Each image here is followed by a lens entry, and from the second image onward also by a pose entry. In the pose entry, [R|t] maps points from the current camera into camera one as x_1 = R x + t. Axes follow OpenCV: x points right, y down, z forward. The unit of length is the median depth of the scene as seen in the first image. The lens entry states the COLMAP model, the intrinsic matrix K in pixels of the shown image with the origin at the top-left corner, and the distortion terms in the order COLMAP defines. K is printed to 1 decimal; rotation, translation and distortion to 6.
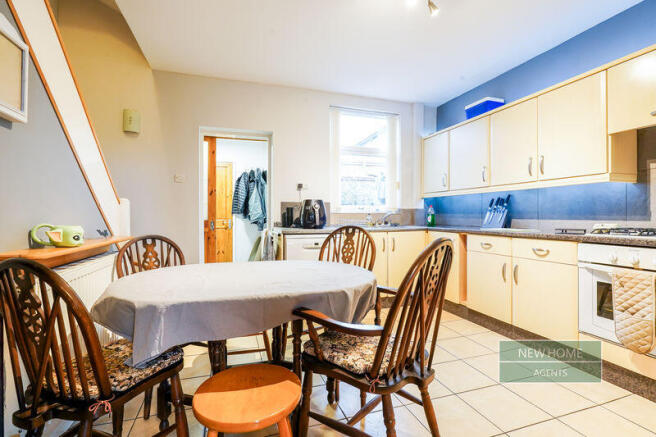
lens RADIAL K [[313.2, 0, 326.8], [0, 313.2, 218.6], [0, 0, 1]] dist [-0.009794, 0.007574]
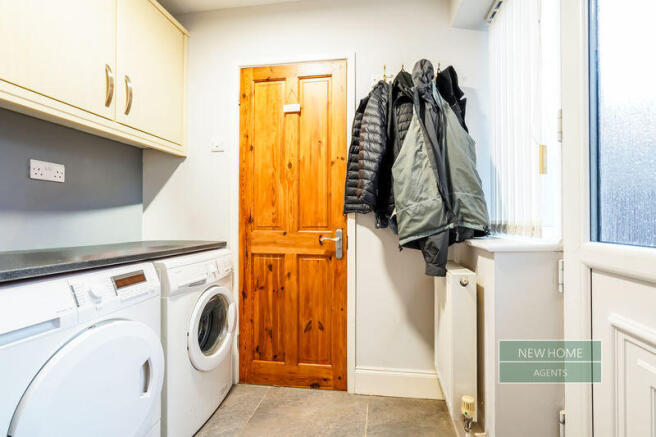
lens RADIAL K [[313.2, 0, 333.8], [0, 313.2, 218.7], [0, 0, 1]] dist [-0.009794, 0.007574]
pose [[0.887049, -0.011499, -0.461533, -0.165928], [0.004867, 0.999867, -0.015559, -0.004333], [0.461650, 0.011555, 0.886987, 0.724195]]
